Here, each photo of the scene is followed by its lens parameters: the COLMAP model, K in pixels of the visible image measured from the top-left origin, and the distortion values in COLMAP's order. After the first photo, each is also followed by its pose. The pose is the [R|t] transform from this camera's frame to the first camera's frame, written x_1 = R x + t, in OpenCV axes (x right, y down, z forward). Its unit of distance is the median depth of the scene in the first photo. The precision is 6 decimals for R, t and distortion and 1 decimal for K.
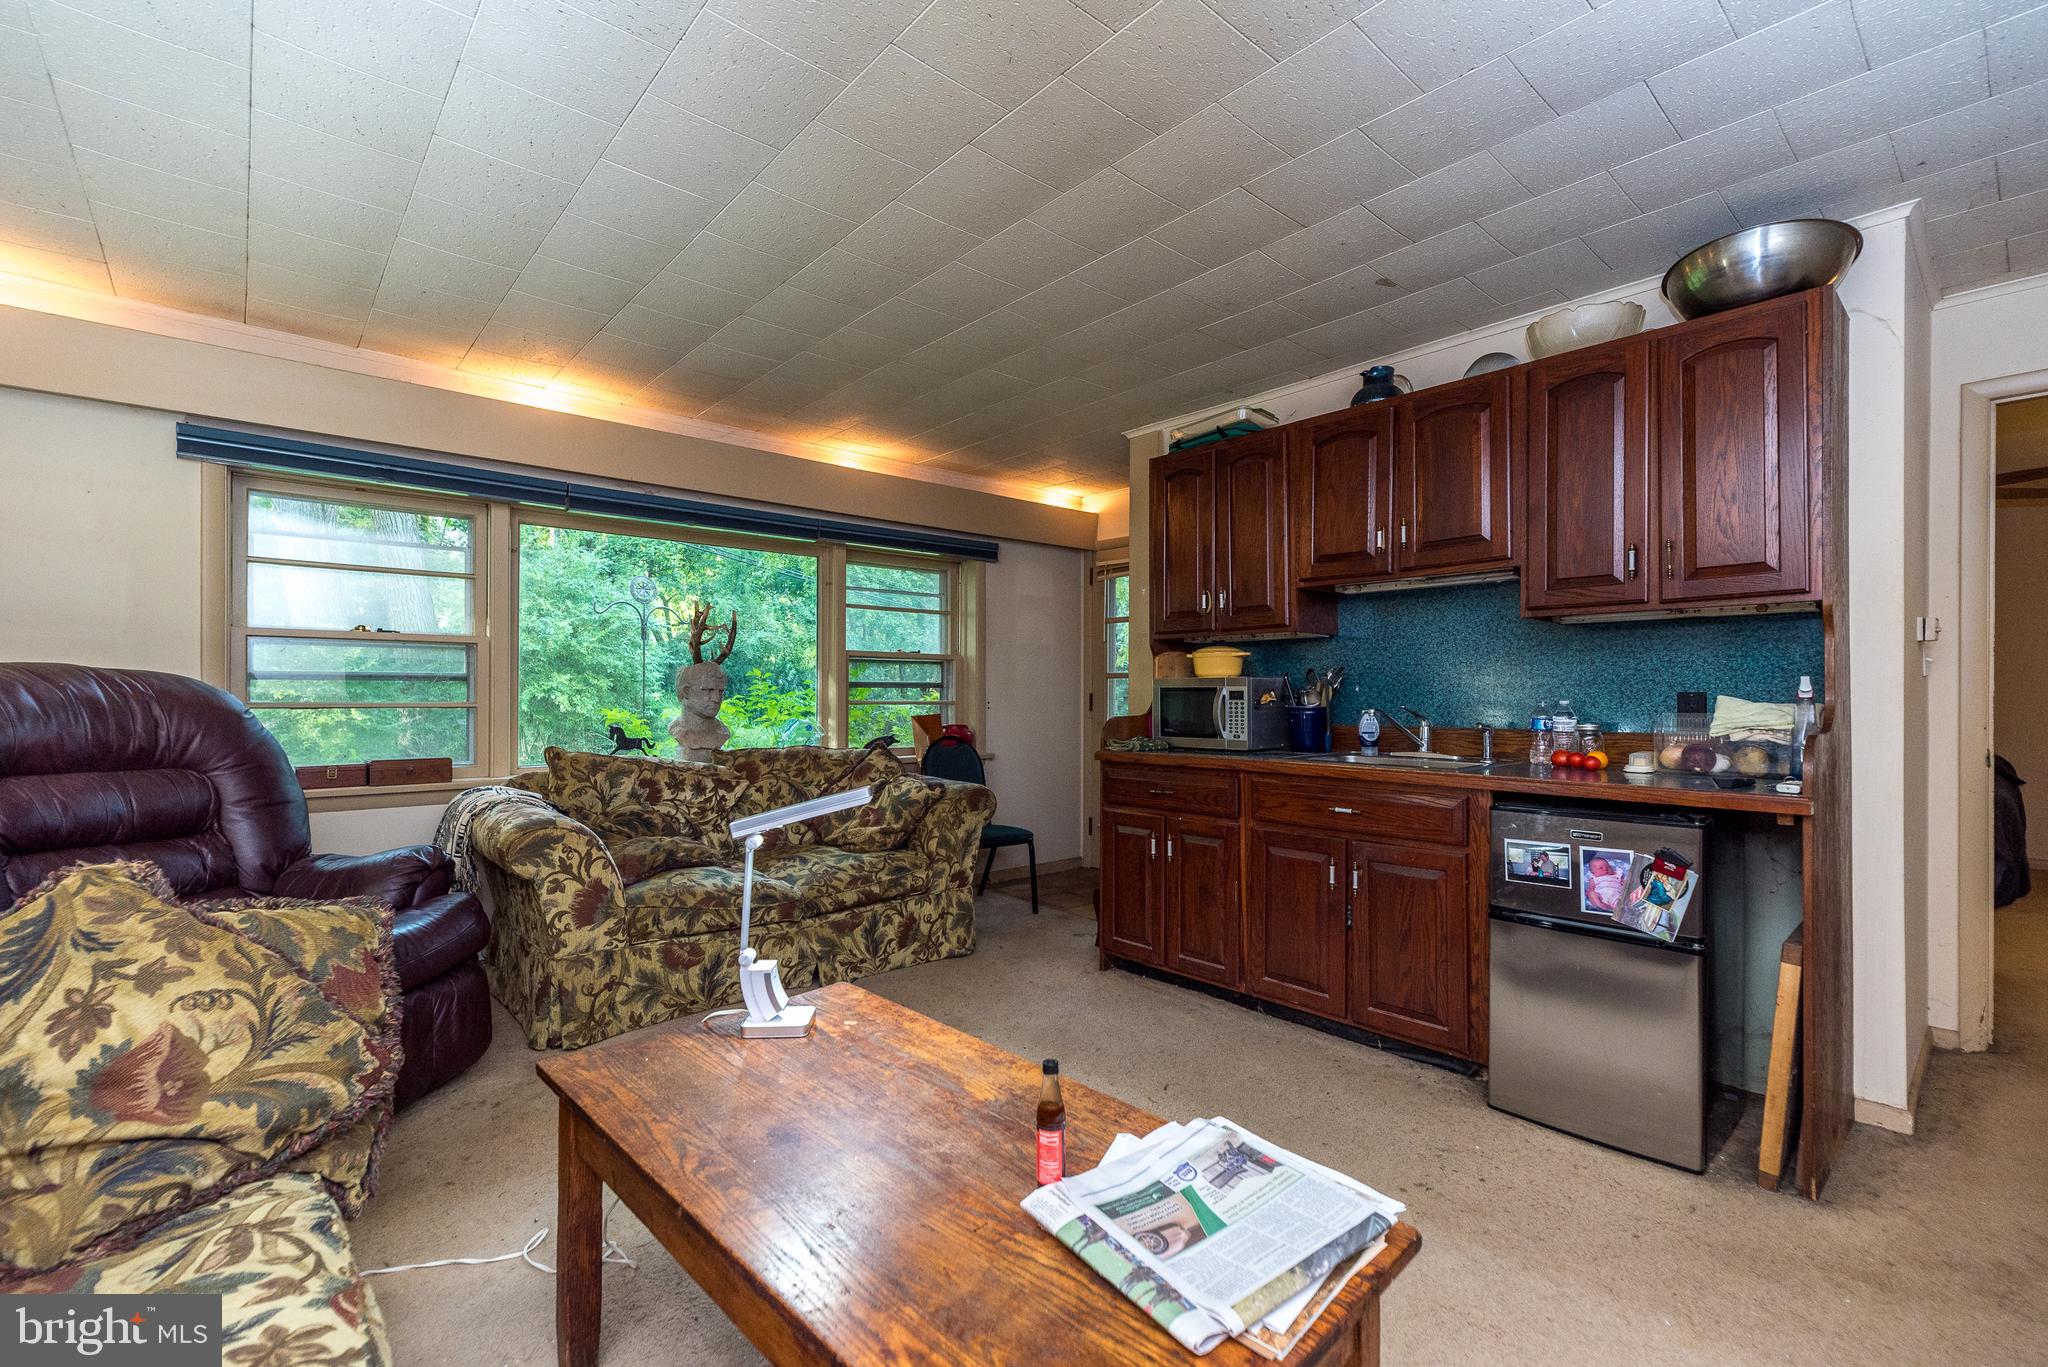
lens RADIAL K [[894.1, 0, 1020.7], [0, 894.1, 694.4], [0, 0, 1]] dist [0.003821, 0.000868]
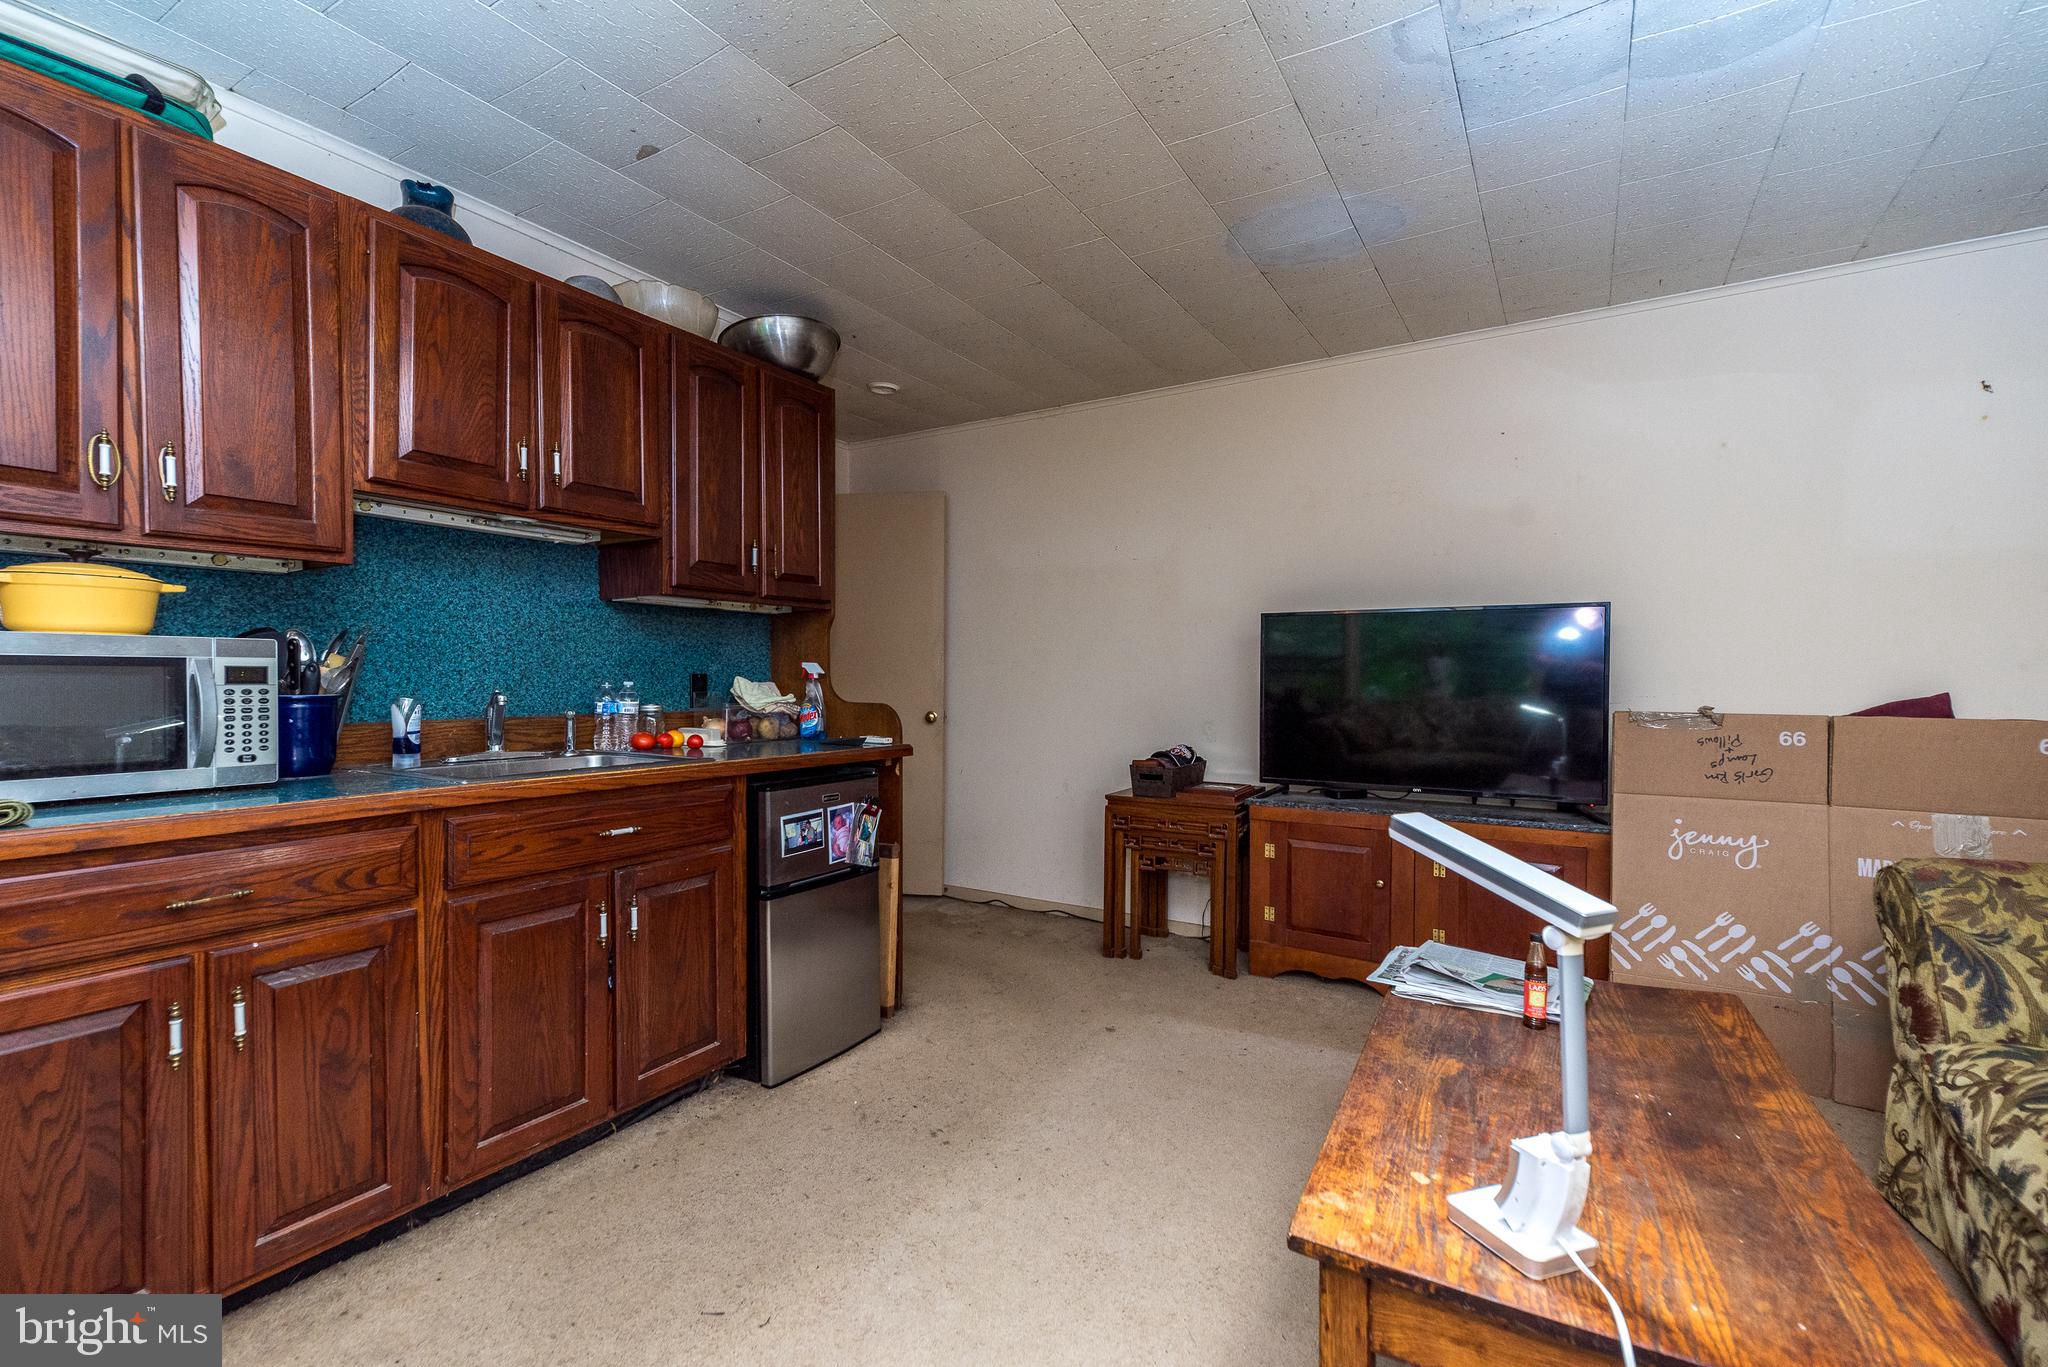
lens RADIAL K [[894.1, 0, 1020.7], [0, 894.1, 694.4], [0, 0, 1]] dist [0.003821, 0.000868]
pose [[-0.292984, -0.020517, 0.955897, -0.529848], [-0.004011, 0.999787, 0.020230, -0.000777], [-0.956109, 0.002093, -0.293004, 1.073752]]
